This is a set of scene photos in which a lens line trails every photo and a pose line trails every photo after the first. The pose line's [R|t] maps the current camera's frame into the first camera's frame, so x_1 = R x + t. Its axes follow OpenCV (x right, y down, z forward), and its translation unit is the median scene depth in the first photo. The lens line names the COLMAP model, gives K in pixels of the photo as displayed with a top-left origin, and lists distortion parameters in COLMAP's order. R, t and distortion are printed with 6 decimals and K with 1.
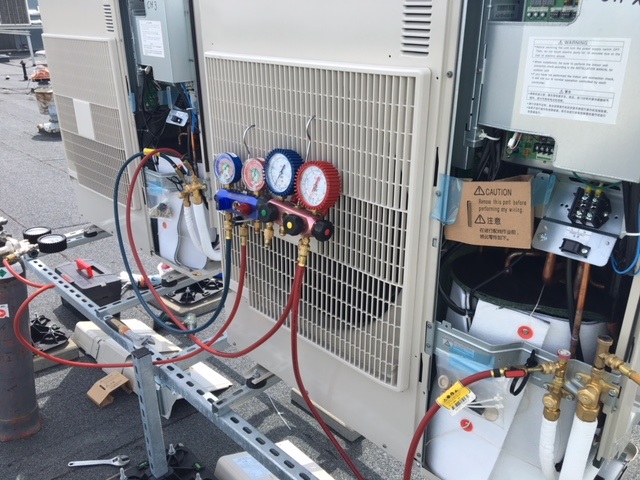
lens RADIAL K [[542.6, 0, 320.0], [0, 542.6, 240.0], [0, 0, 1]] dist [-0.006166, -0.011069]
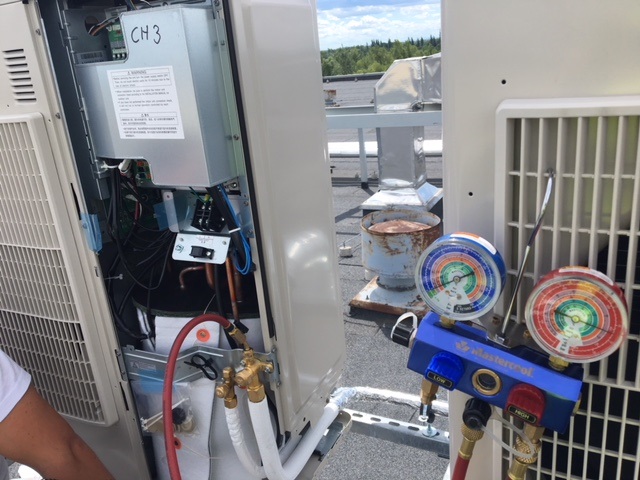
lens RADIAL K [[542.6, 0, 320.0], [0, 542.6, 240.0], [0, 0, 1]] dist [-0.006166, -0.011069]
pose [[0.943892, -0.172003, 0.281928, -0.292352], [0.198629, 0.977676, -0.068533, -0.170898], [-0.263846, 0.120686, 0.956985, 0.461907]]
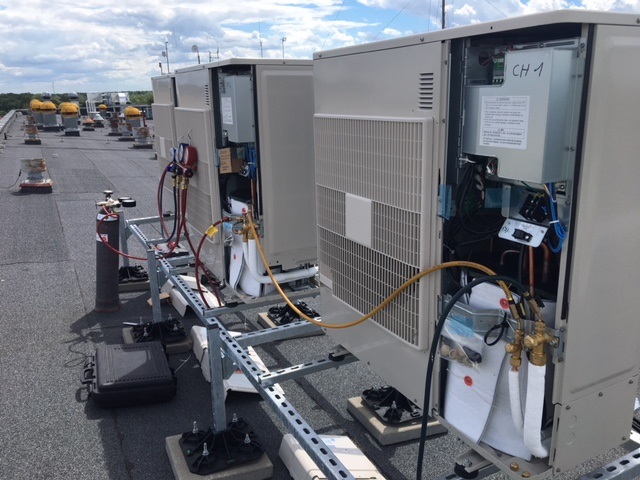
lens RADIAL K [[536.5, 0, 308.1], [0, 536.5, 240.6], [0, 0, 1]] dist [0.015873, 0.006619]
pose [[0.945384, 0.071656, -0.317985, -0.292599], [-0.116934, 0.985159, -0.125650, -0.099972], [0.304262, 0.155971, 0.939733, 0.295673]]
